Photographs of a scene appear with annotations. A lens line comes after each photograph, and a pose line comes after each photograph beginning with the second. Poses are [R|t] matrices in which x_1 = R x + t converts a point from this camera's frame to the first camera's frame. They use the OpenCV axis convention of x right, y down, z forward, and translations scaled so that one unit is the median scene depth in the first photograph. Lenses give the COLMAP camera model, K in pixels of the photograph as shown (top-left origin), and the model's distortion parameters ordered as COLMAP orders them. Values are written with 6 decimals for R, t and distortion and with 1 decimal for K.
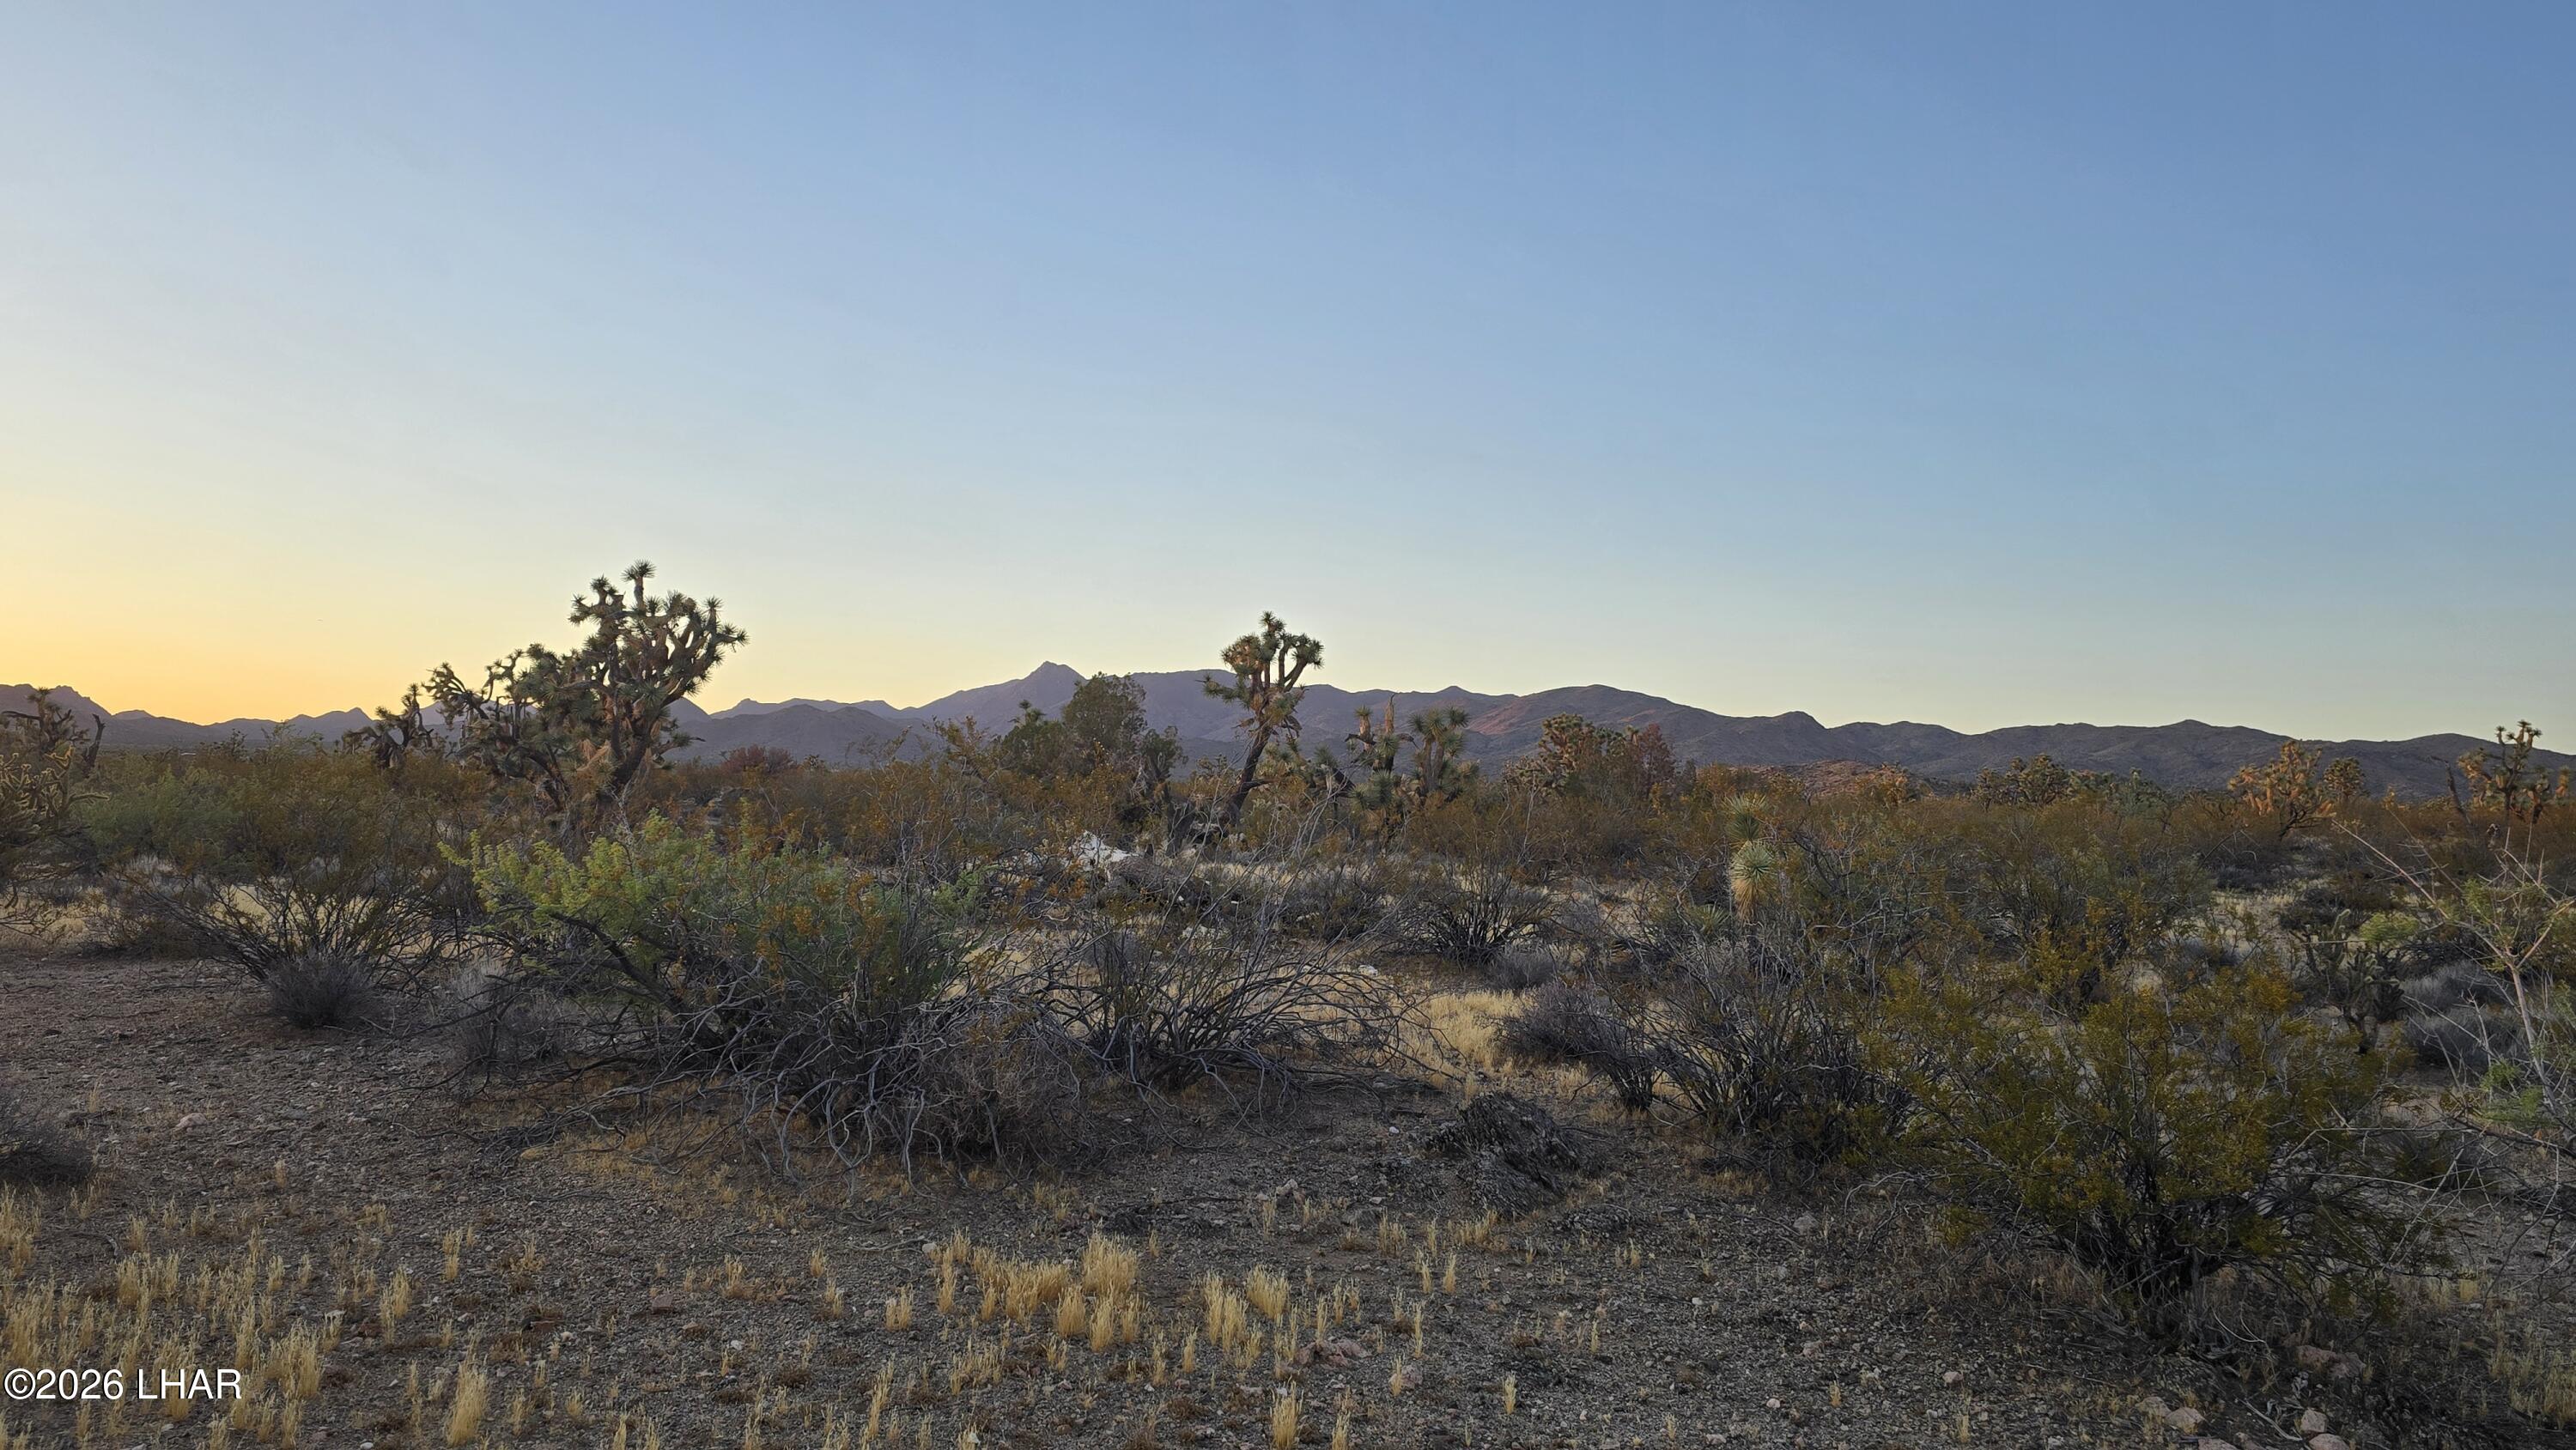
lens RADIAL K [[1728.4, 0, 1281.8], [0, 1728.4, 722.5], [0, 0, 1]] dist [0.043495, -0.043677]
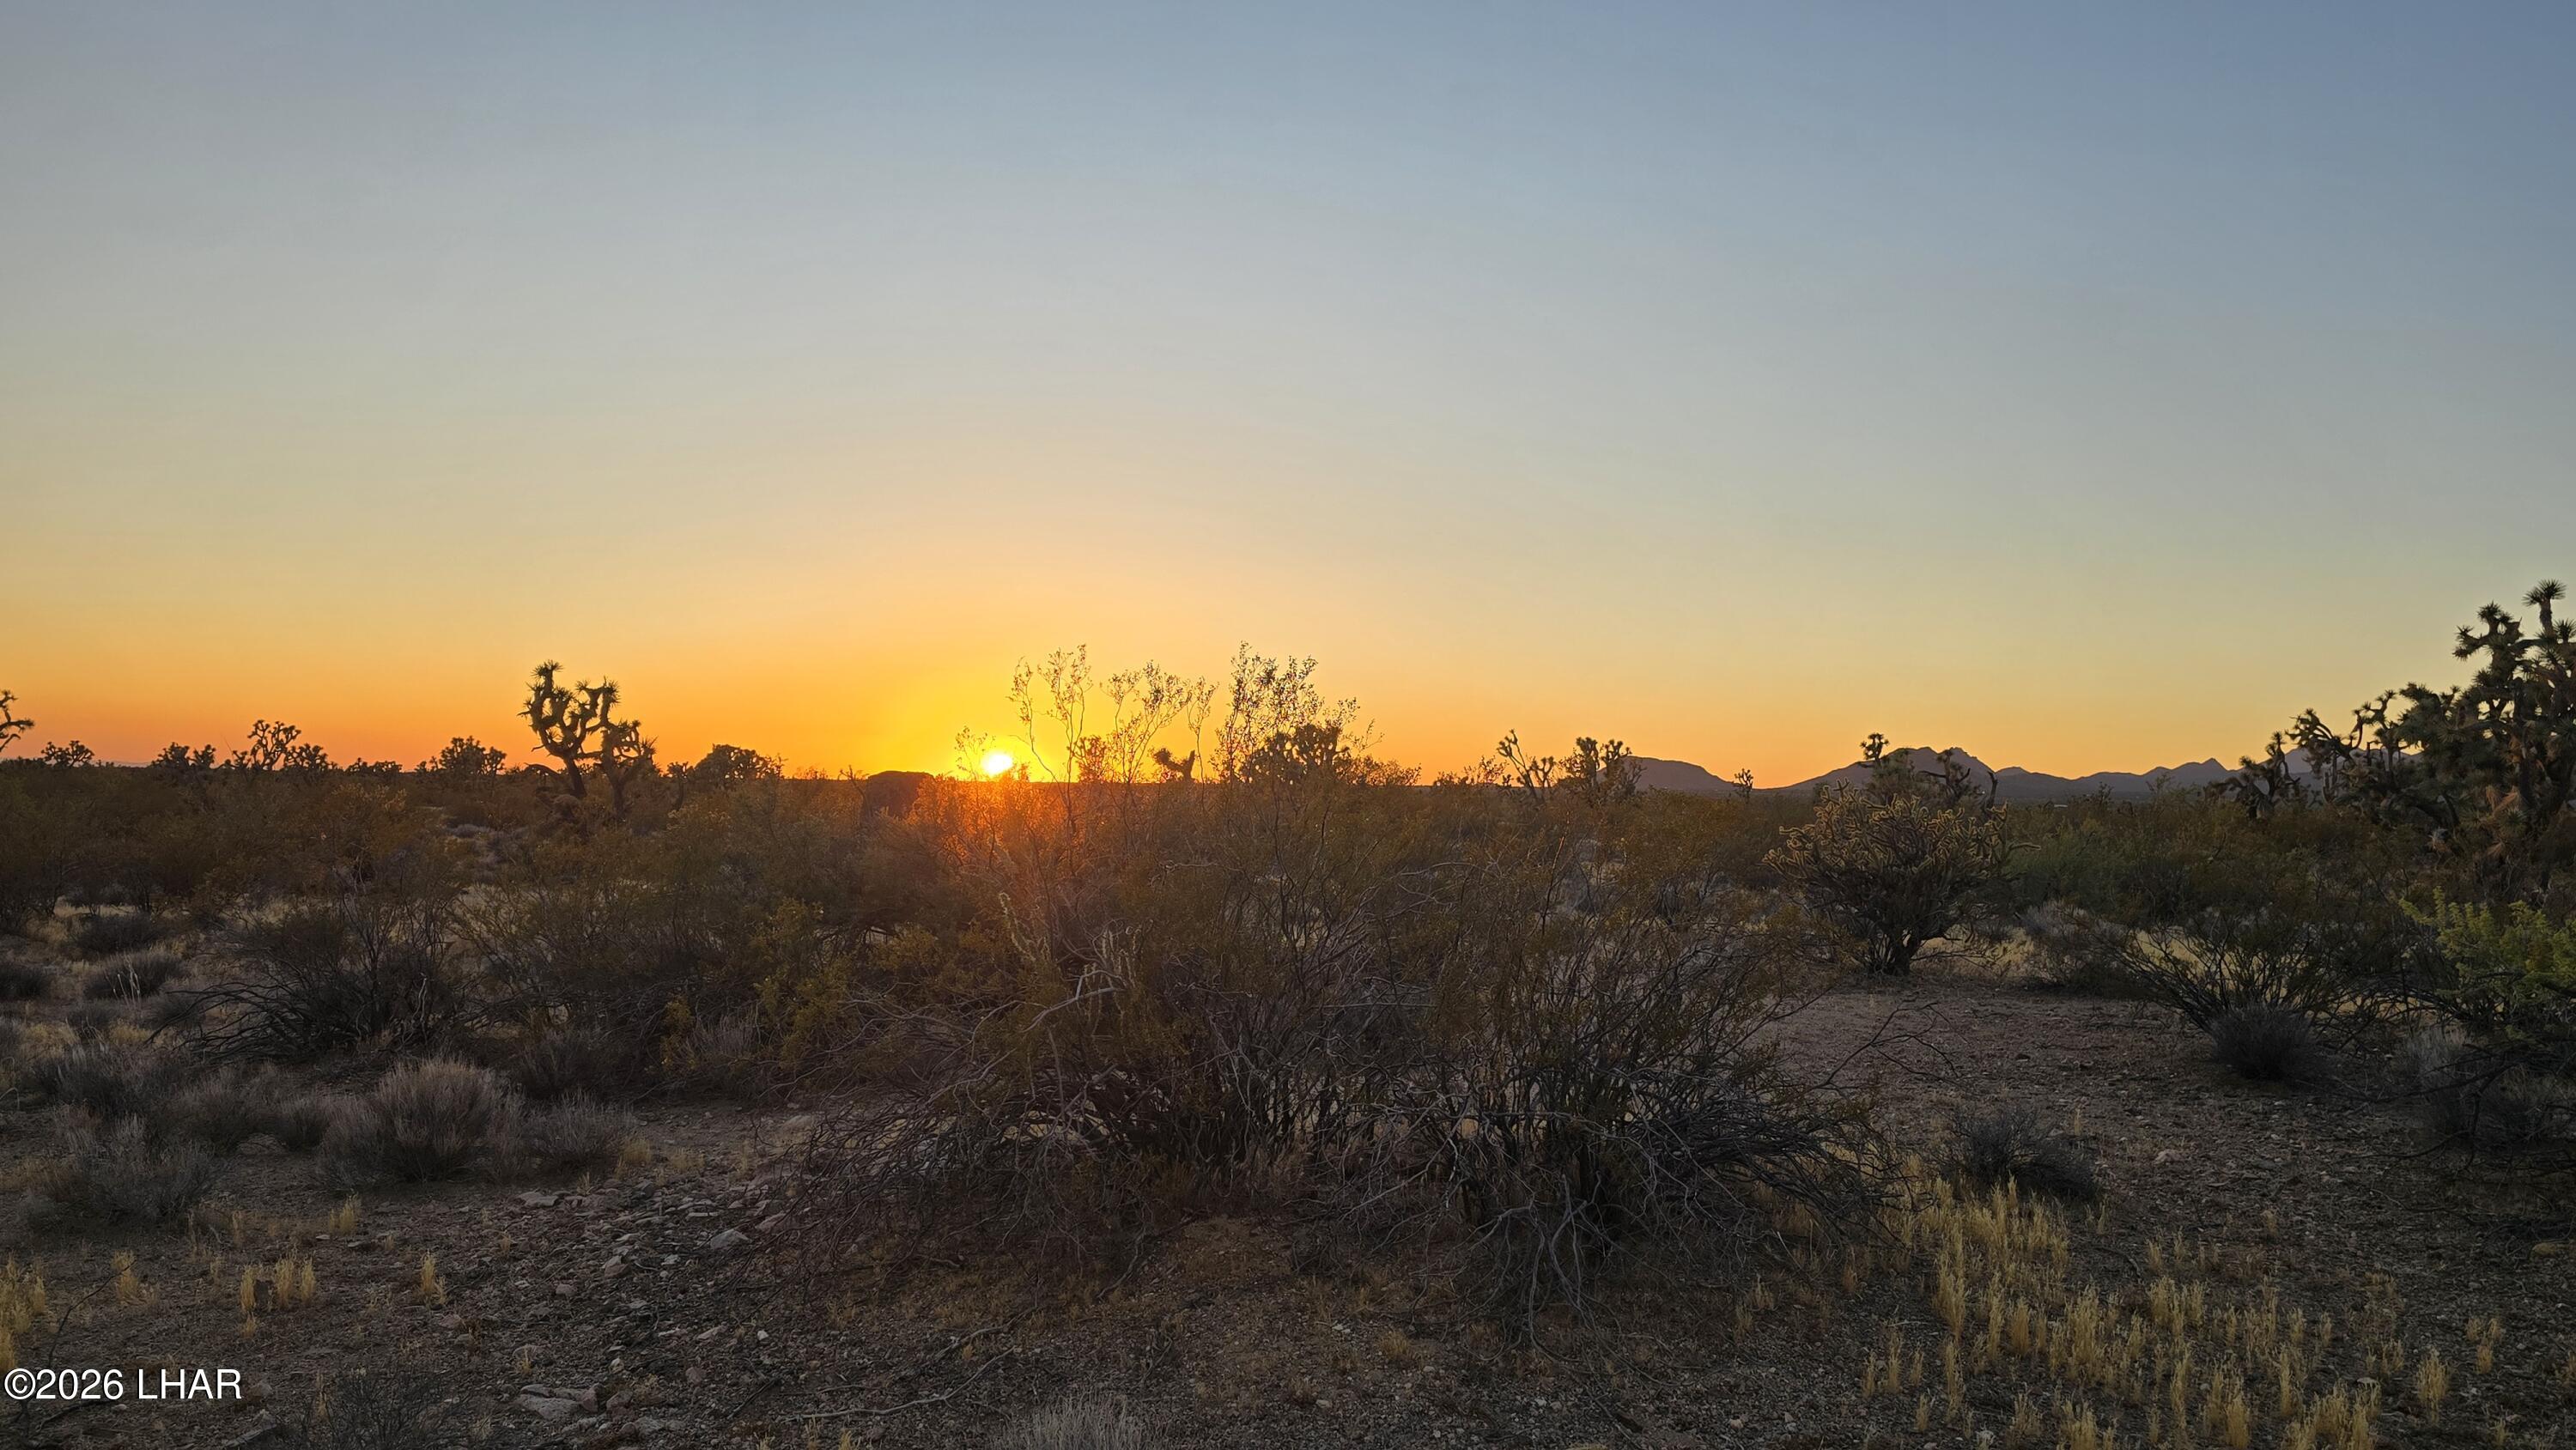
lens RADIAL K [[1728.4, 0, 1281.8], [0, 1728.4, 722.5], [0, 0, 1]] dist [0.043495, -0.043677]
pose [[0.623326, -0.047829, -0.780498, -0.088036], [0.027432, 0.998851, -0.039302, -0.004825], [0.781481, 0.003087, 0.623922, -0.053851]]
